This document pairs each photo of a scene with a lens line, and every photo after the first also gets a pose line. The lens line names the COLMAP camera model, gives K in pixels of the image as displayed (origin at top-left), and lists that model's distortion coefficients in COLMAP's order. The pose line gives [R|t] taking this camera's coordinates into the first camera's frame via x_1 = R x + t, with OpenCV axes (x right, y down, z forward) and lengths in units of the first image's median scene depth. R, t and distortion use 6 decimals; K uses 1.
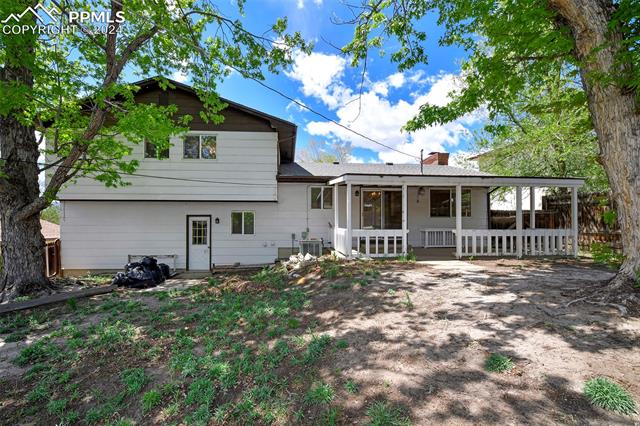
lens RADIAL K [[259.0, 0, 312.6], [0, 259.0, 225.1], [0, 0, 1]] dist [-0.015376, -0.000130]
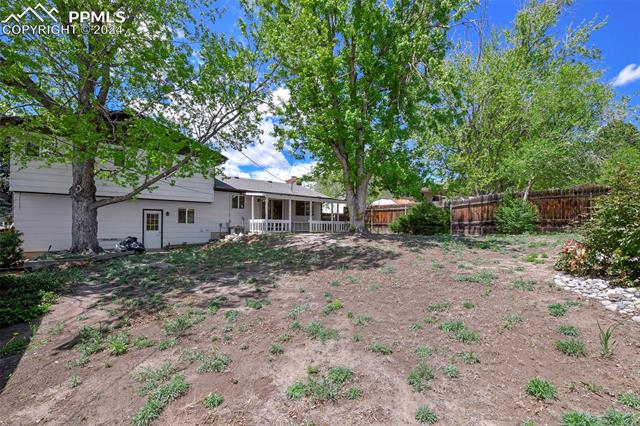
lens RADIAL K [[259.0, 0, 321.5], [0, 259.0, 217.0], [0, 0, 1]] dist [-0.015376, -0.000130]
pose [[0.825092, 0.023882, 0.564494, -0.474035], [-0.003769, 0.999317, -0.036768, 0.050897], [-0.564986, 0.028209, 0.824618, -0.692922]]
